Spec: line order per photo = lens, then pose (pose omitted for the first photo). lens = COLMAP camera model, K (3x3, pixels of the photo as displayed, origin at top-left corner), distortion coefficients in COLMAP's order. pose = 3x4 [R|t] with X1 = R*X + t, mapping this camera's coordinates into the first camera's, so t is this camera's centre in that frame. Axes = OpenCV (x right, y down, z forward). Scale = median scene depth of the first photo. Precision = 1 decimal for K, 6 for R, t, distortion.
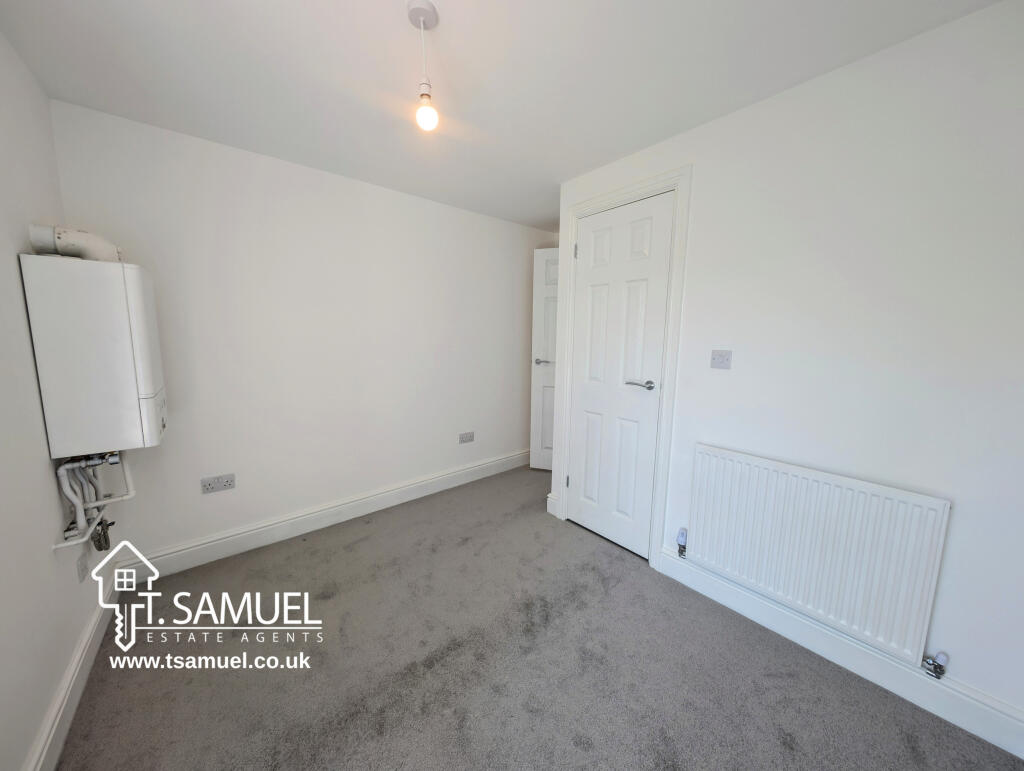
lens RADIAL K [[363.2, 0, 508.5], [0, 363.2, 386.4], [0, 0, 1]] dist [-0.000510, -0.000215]
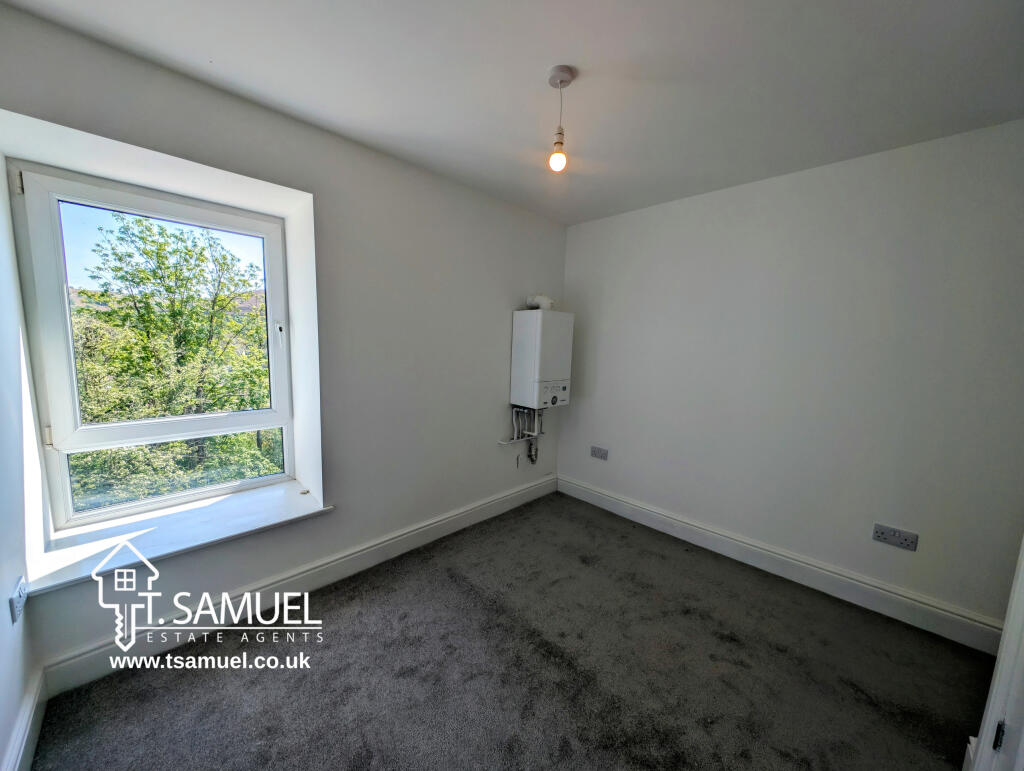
lens RADIAL K [[363.2, 0, 508.5], [0, 363.2, 386.4], [0, 0, 1]] dist [-0.000510, -0.000215]
pose [[0.095430, 0.118818, -0.988320, 0.716928], [-0.162994, 0.981316, 0.102237, -0.101327], [0.982001, 0.151334, 0.113013, 0.598594]]
